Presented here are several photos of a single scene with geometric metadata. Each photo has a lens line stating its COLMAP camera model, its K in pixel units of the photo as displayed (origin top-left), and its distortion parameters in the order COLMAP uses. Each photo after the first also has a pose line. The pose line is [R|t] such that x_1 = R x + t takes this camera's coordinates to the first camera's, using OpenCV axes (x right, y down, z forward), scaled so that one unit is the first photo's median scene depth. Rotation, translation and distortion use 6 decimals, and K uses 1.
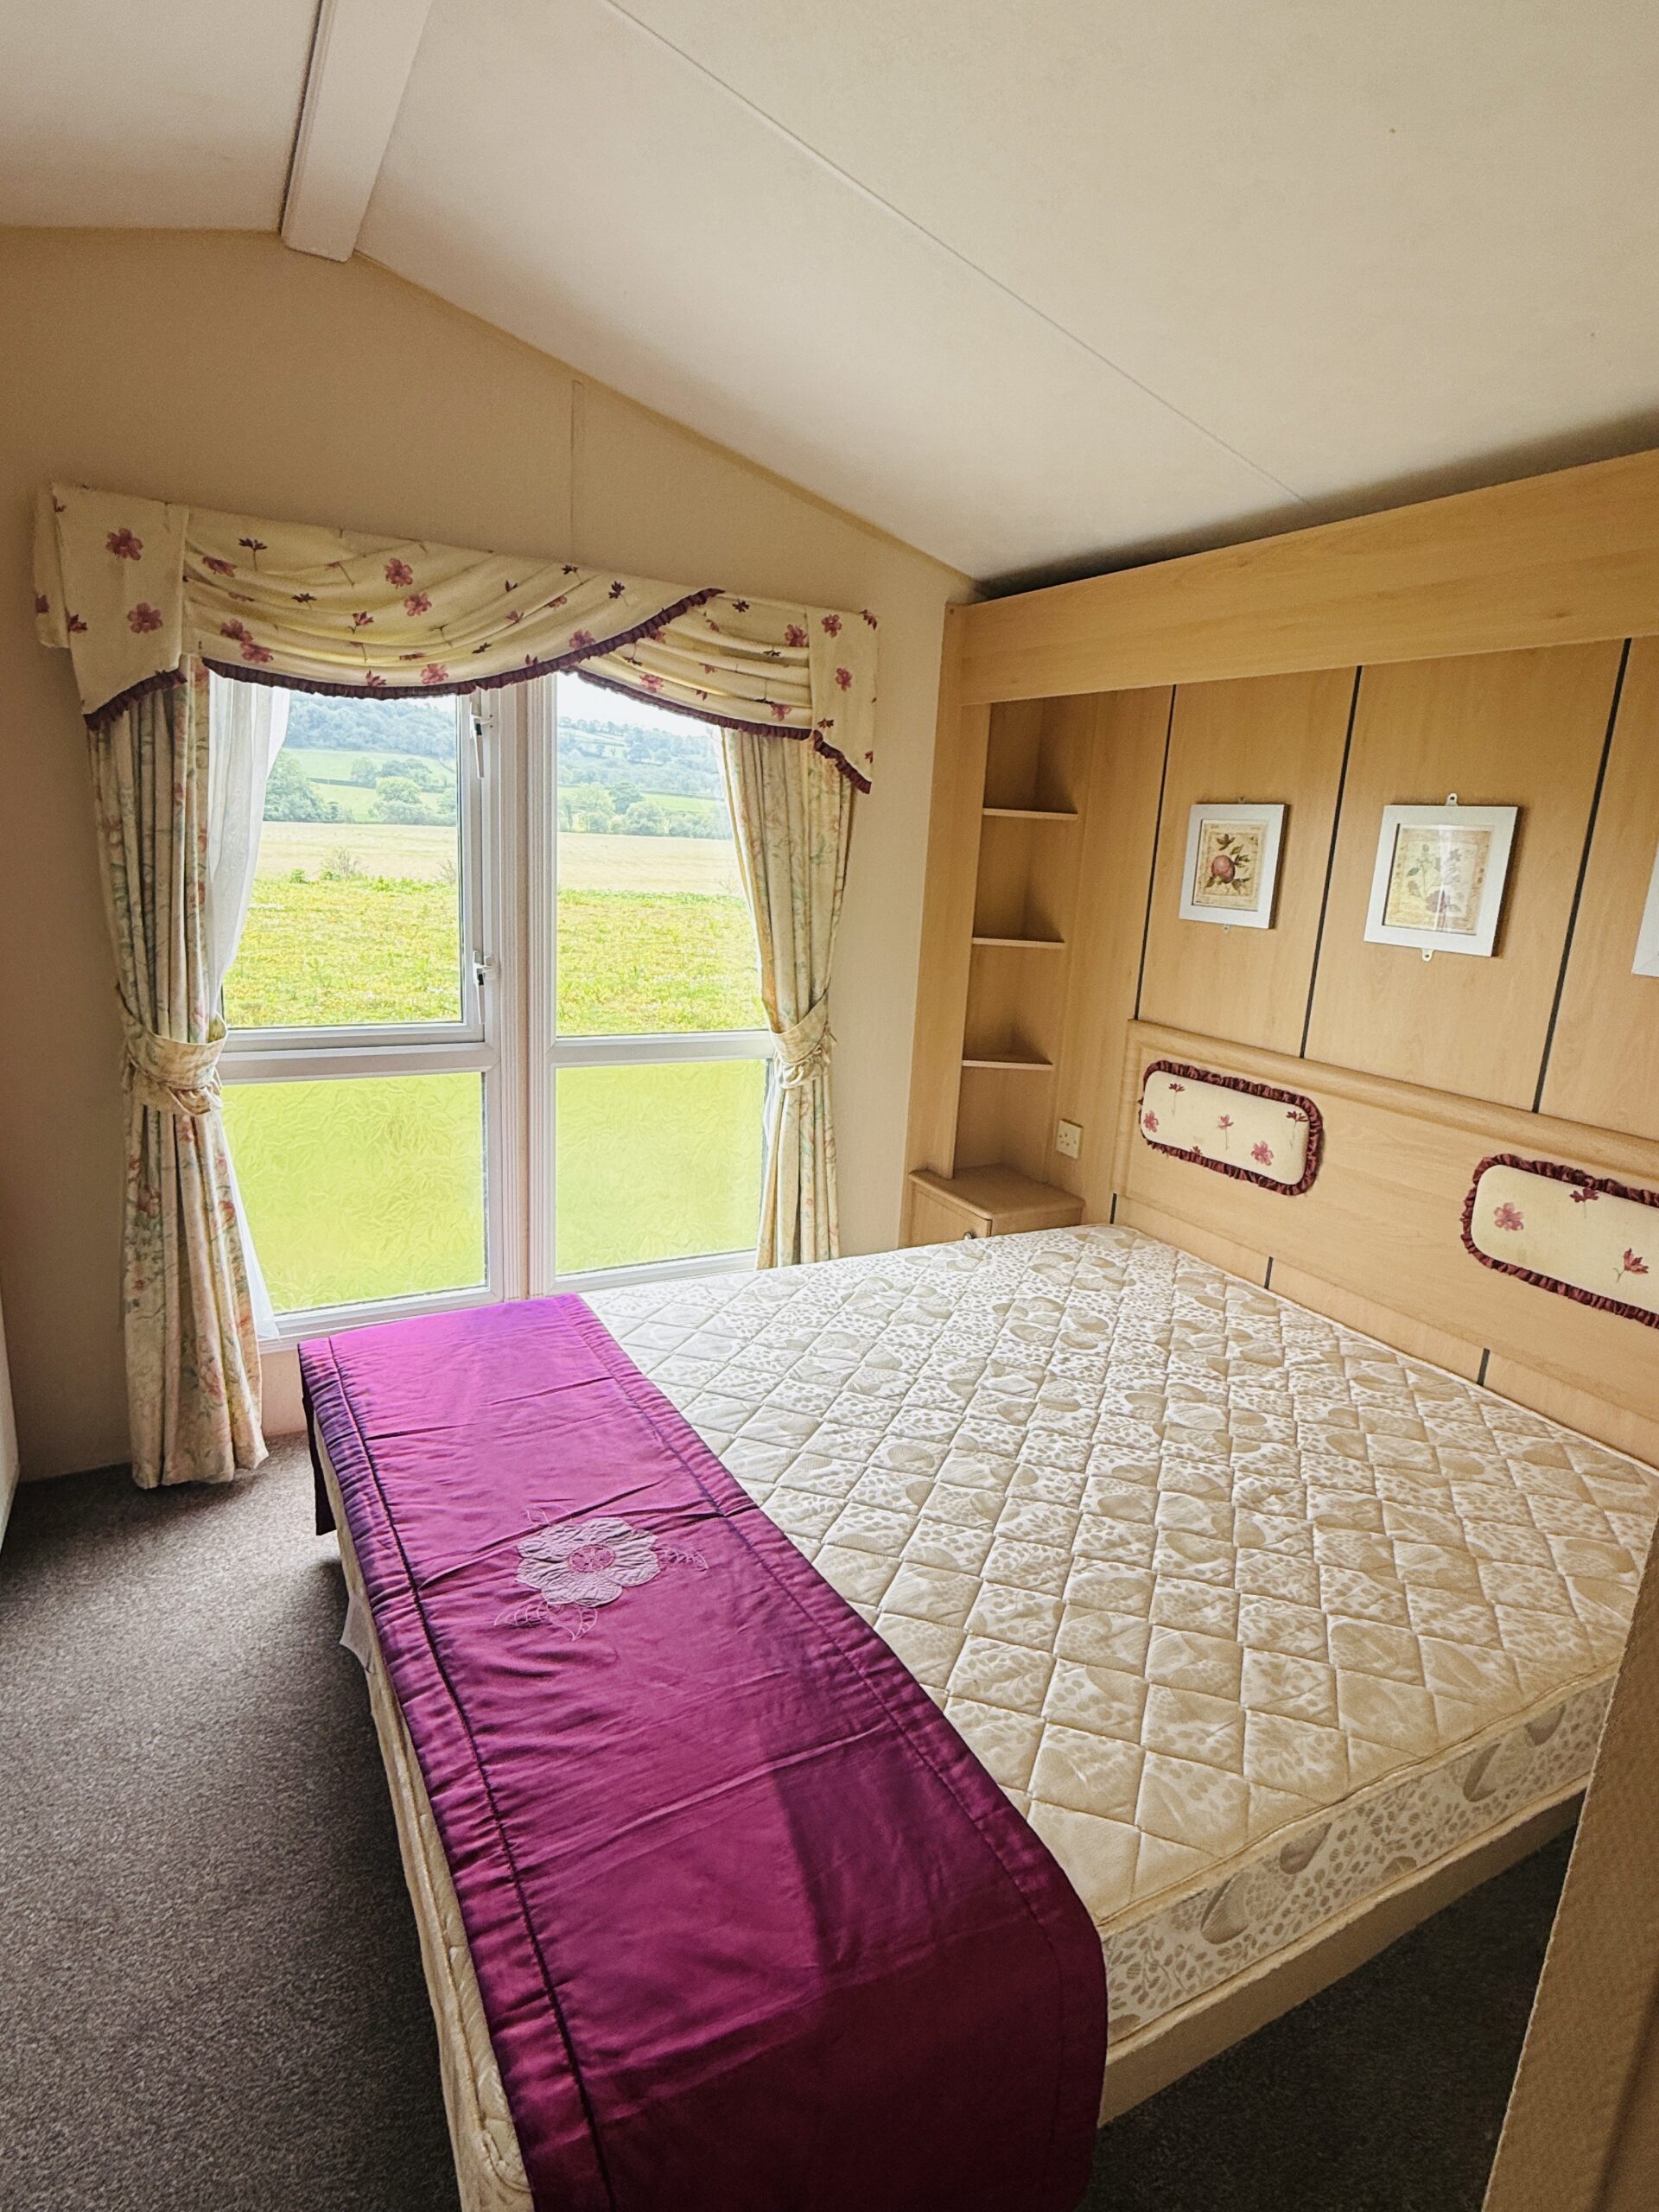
lens RADIAL K [[1166.5, 0, 829.5], [0, 1166.5, 1106.0], [0, 0, 1]] dist [0.000302, 0.000024]
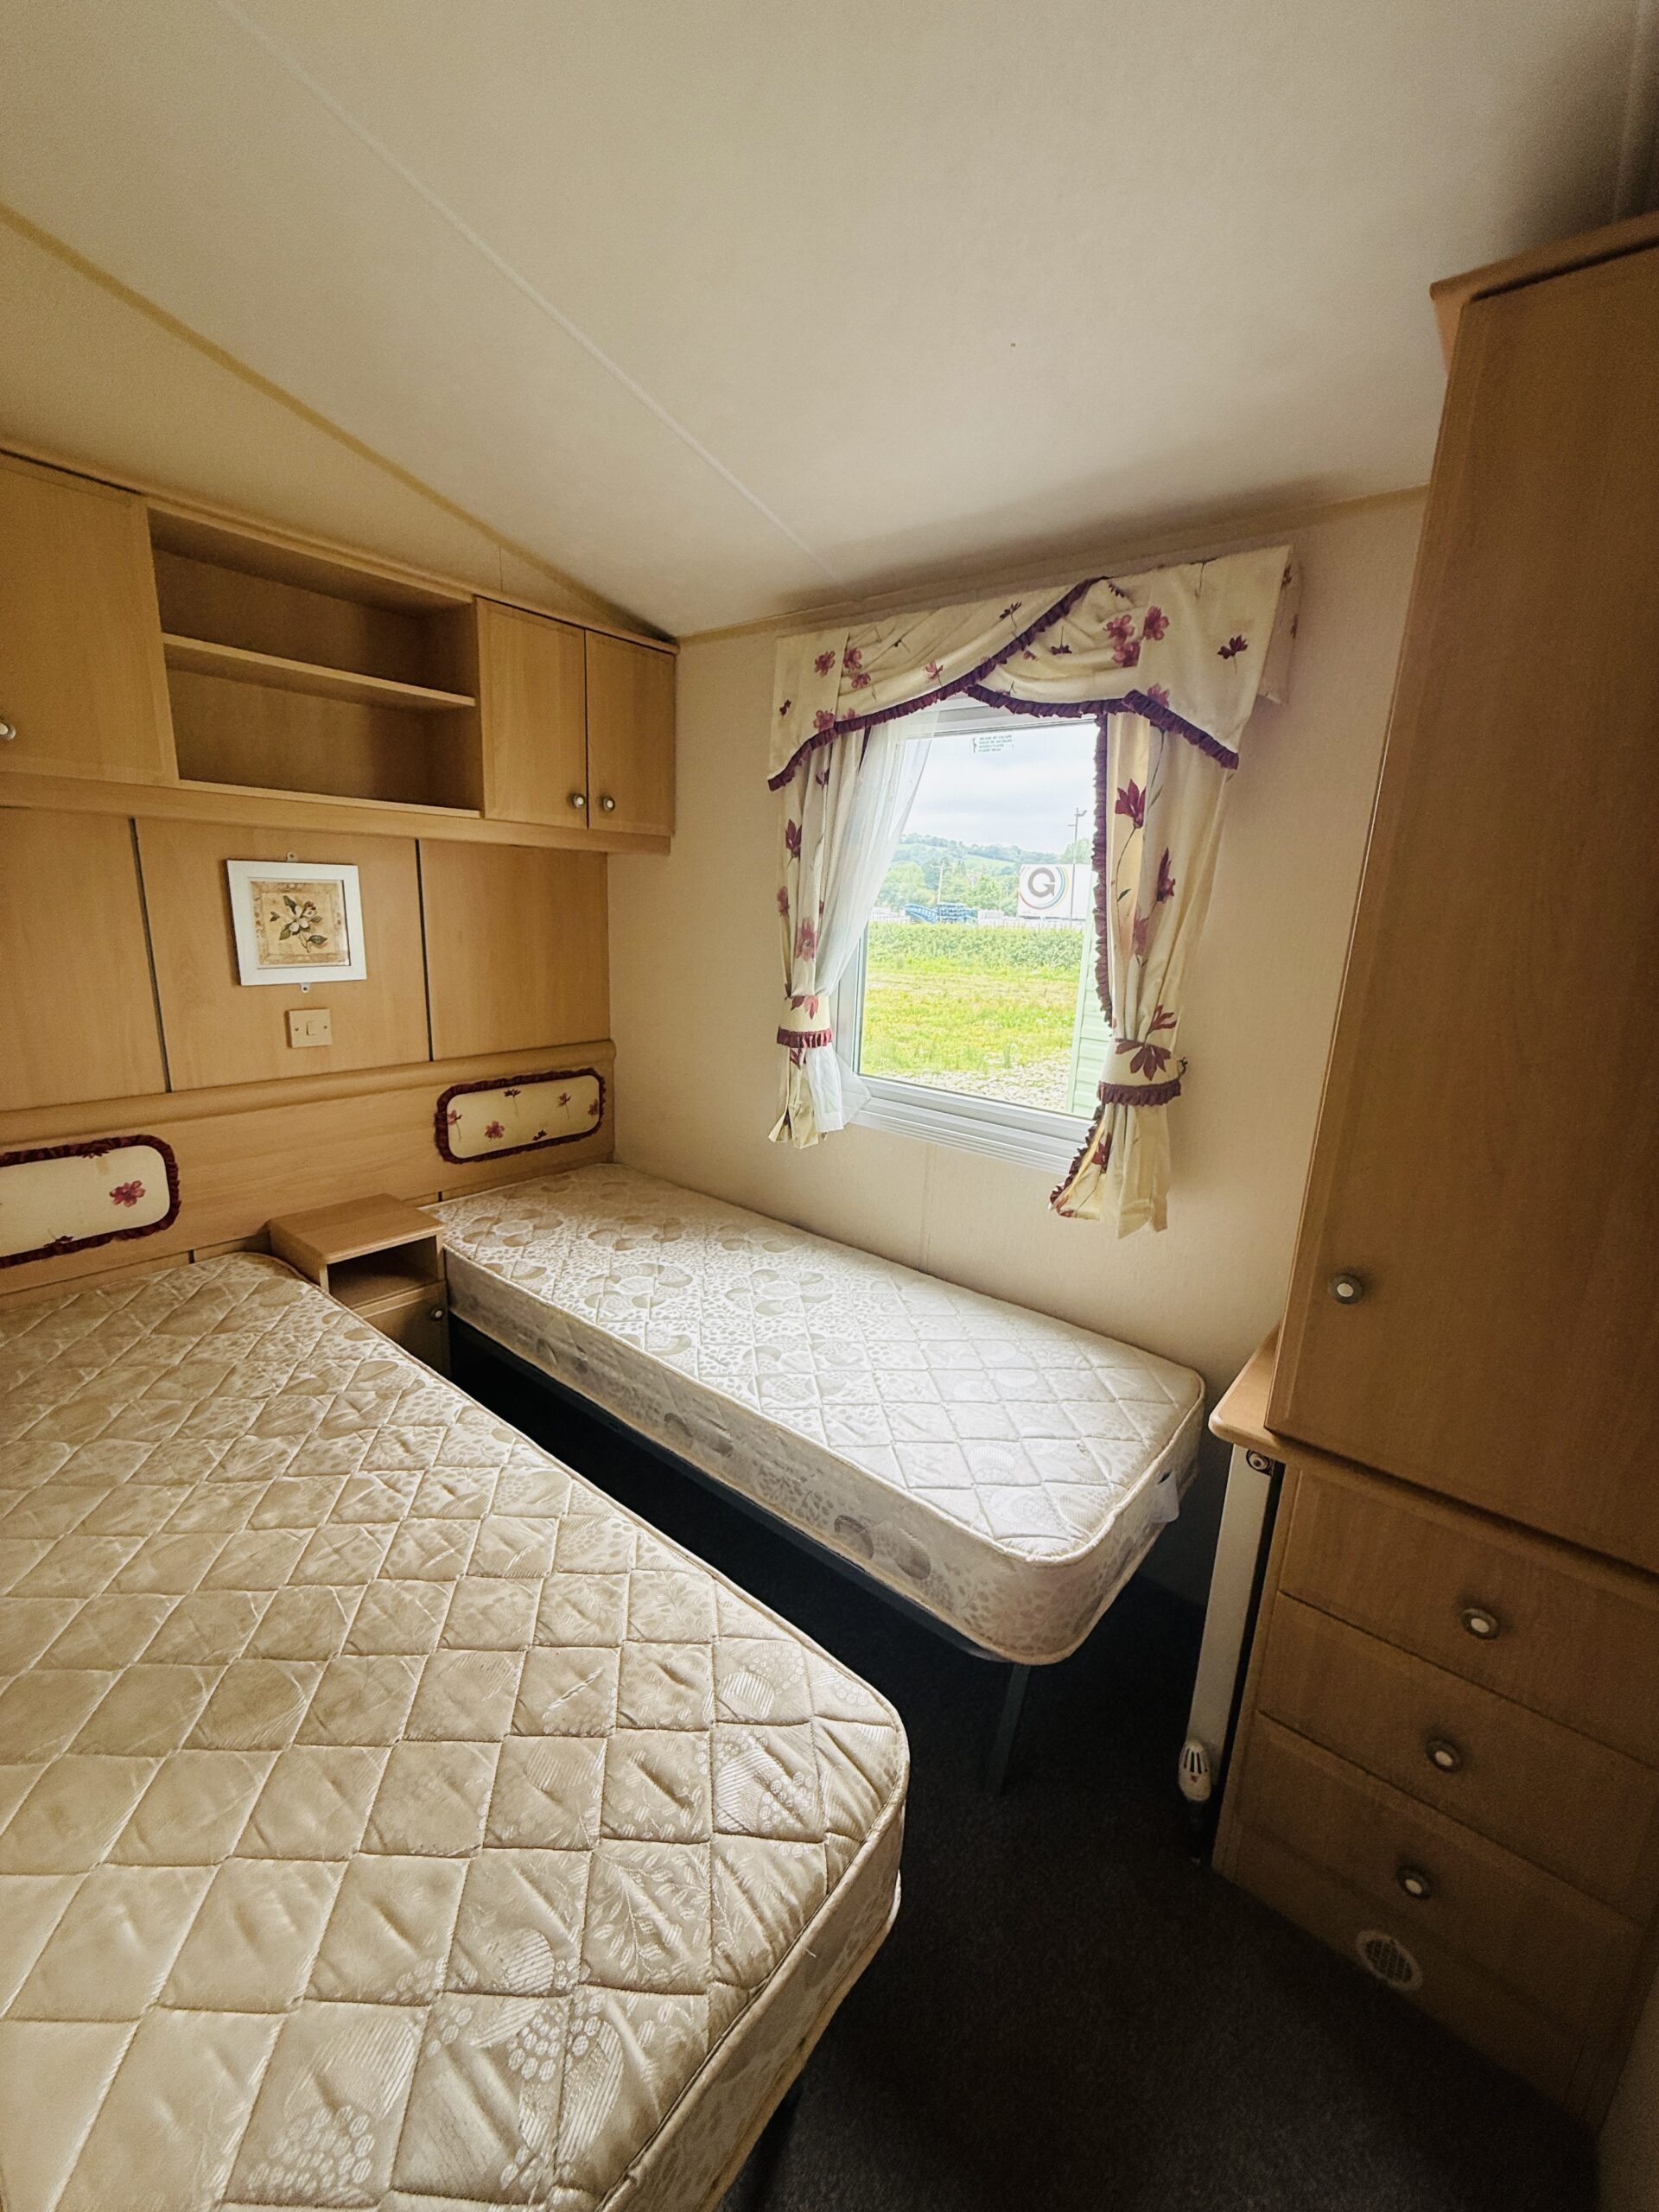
lens RADIAL K [[884.1, 0, 829.5], [0, 884.1, 1106.0], [0, 0, 1]] dist [0.001756, 0.000224]
pose [[-0.379434, -0.279922, 0.881858, -0.462194], [0.149542, 0.922048, 0.357022, -0.205500], [-0.913054, 0.267341, -0.307996, 0.663755]]
